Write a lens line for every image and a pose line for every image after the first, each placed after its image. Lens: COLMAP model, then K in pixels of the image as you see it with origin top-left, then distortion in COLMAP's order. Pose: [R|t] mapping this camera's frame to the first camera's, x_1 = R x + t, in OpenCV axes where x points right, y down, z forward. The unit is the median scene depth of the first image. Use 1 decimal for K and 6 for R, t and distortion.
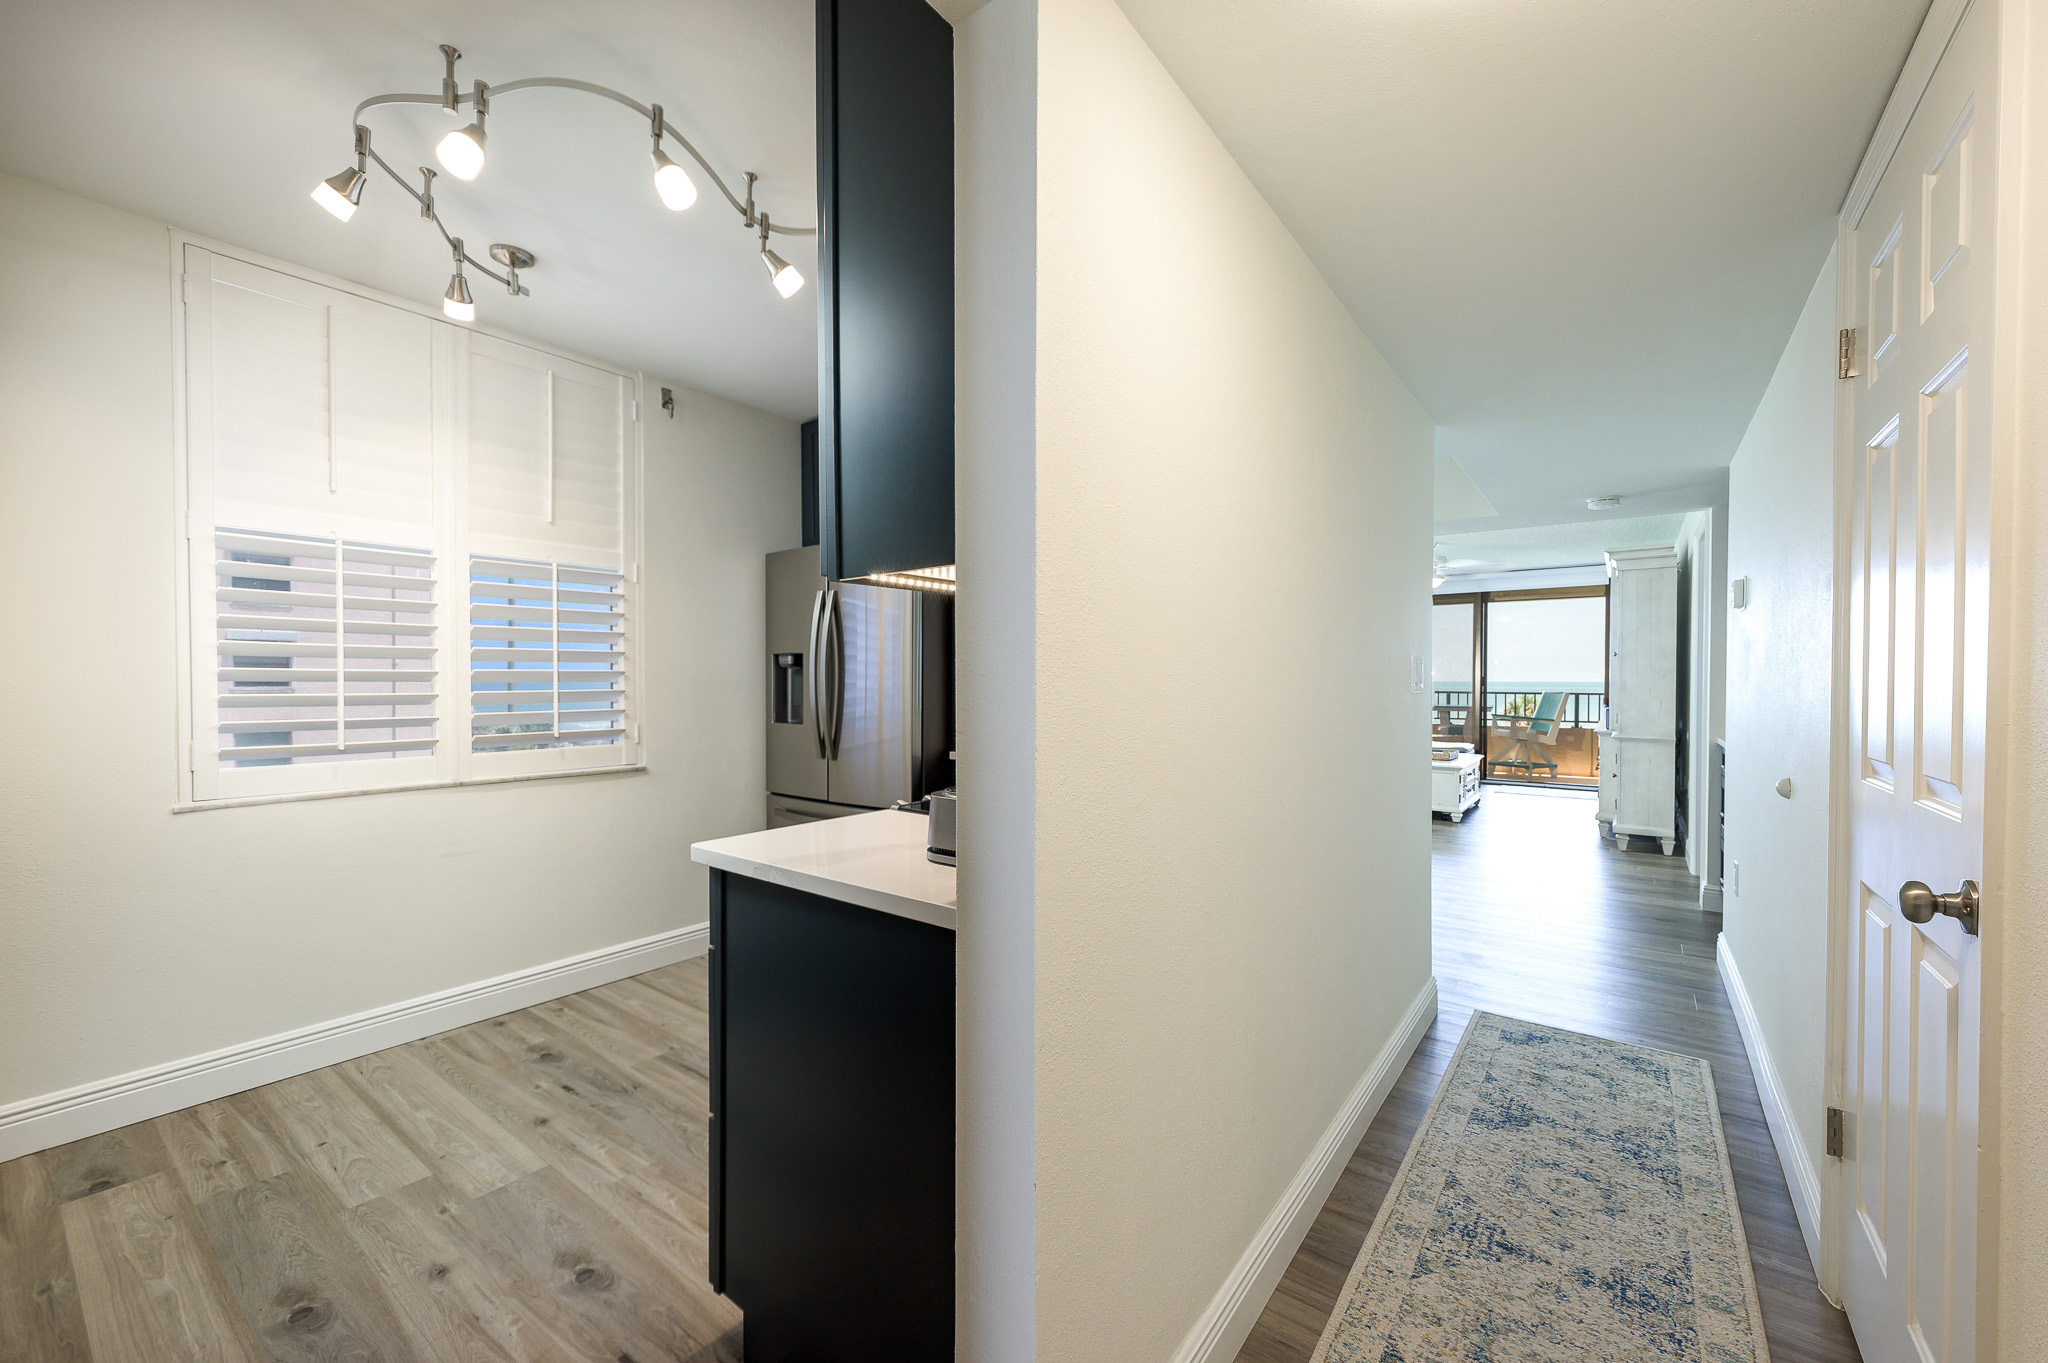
lens RADIAL K [[816.9, 0, 1028.5], [0, 816.9, 684.8], [0, 0, 1]] dist [0.001443, 0.000107]
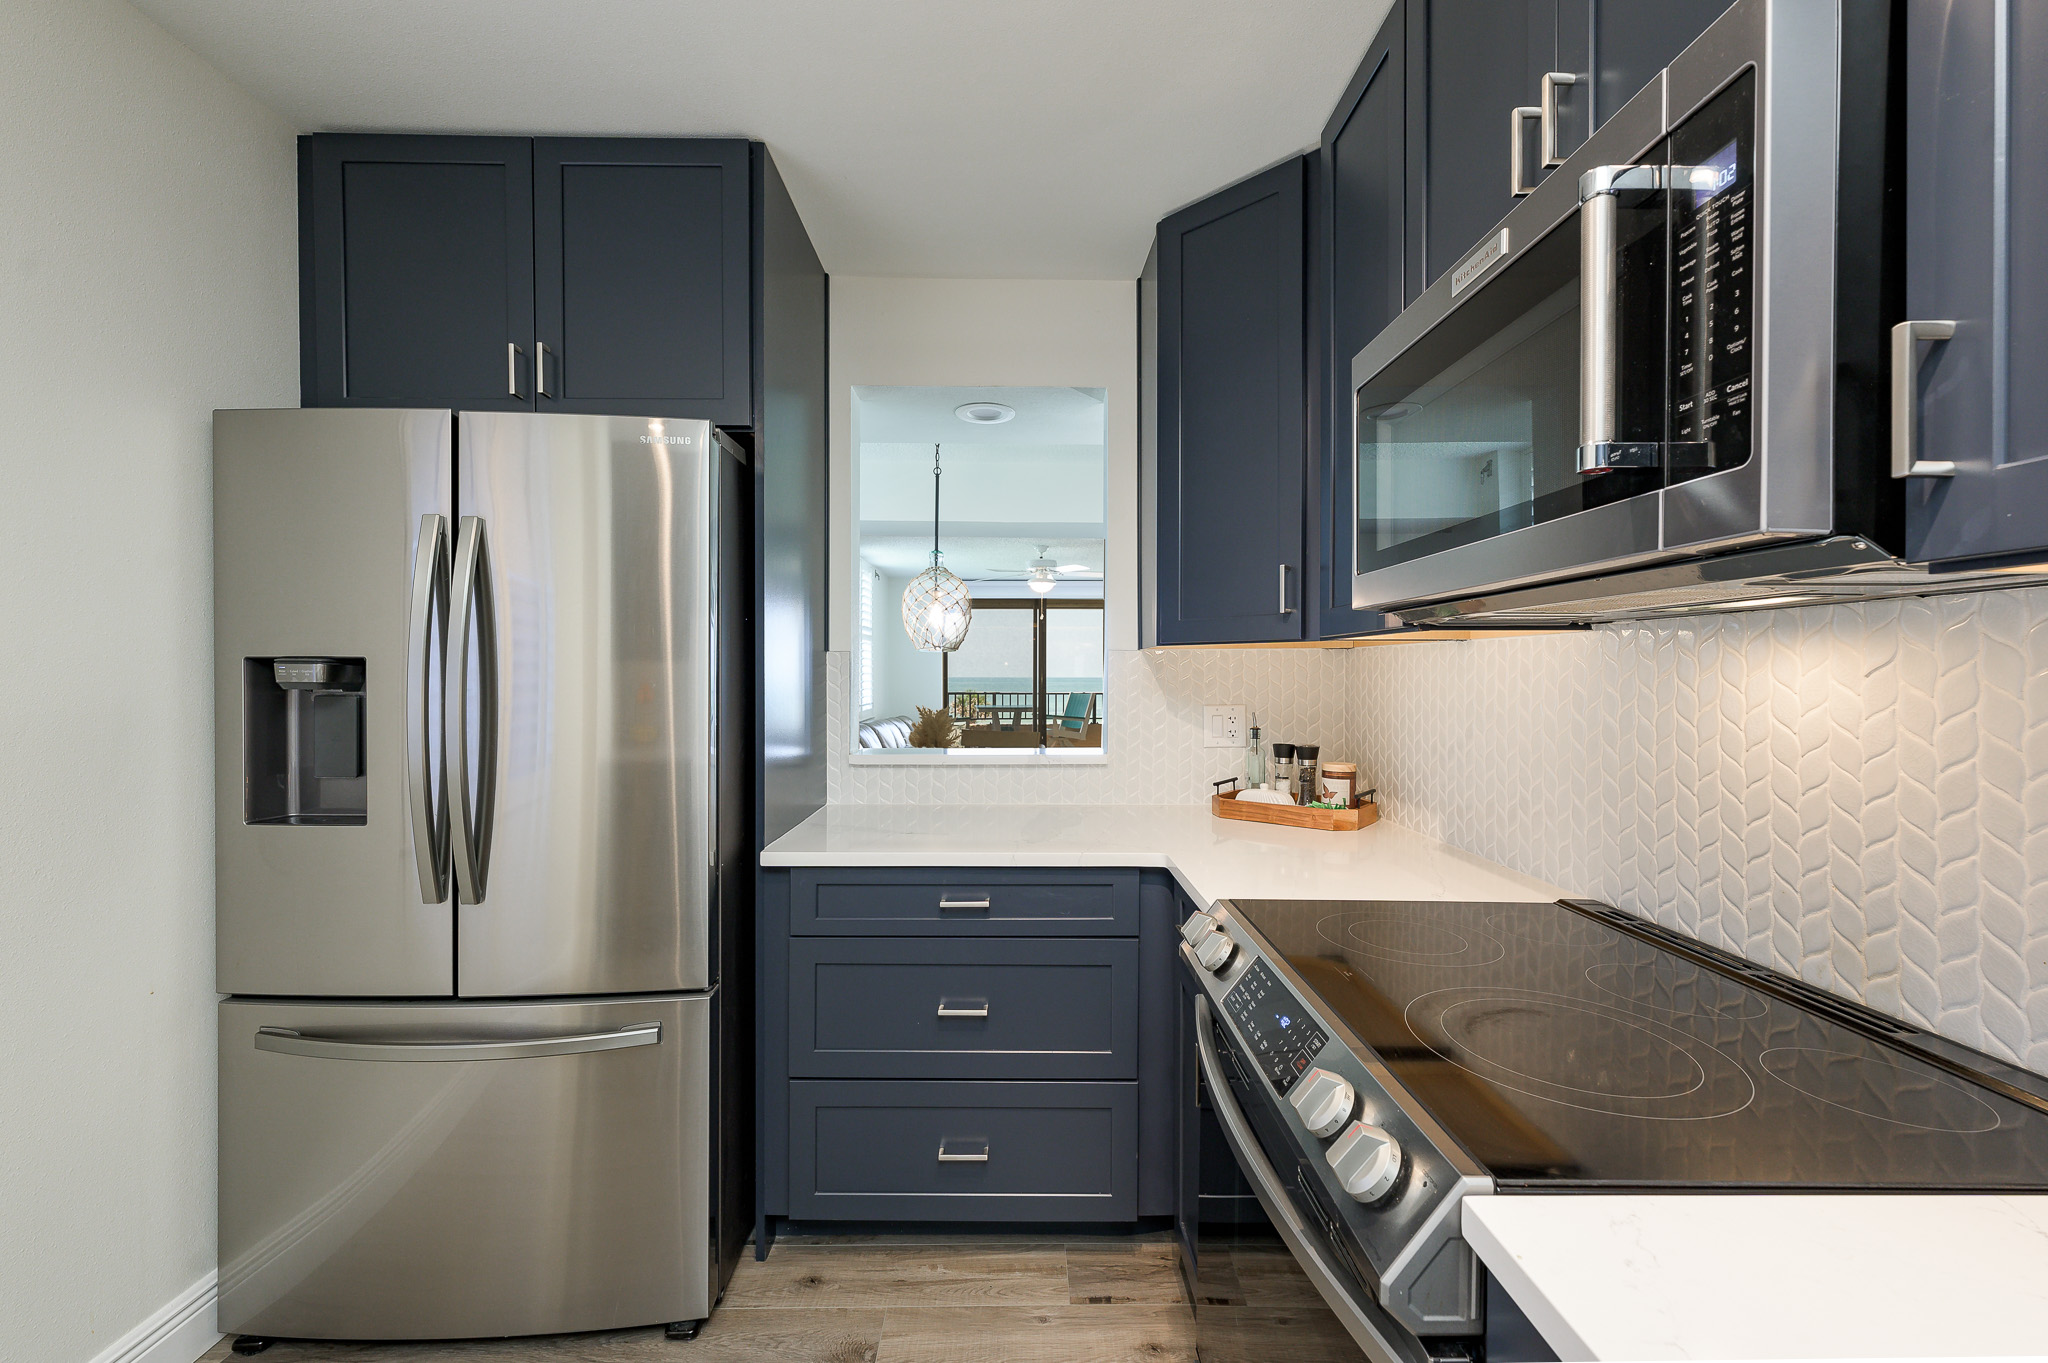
lens RADIAL K [[816.9, 0, 1020.7], [0, 816.9, 681.6], [0, 0, 1]] dist [0.001443, 0.000107]
pose [[0.792487, -0.007882, 0.609838, -0.108586], [0.007951, 0.999965, 0.002591, -0.010113], [-0.609837, 0.002795, 0.792522, 0.187425]]
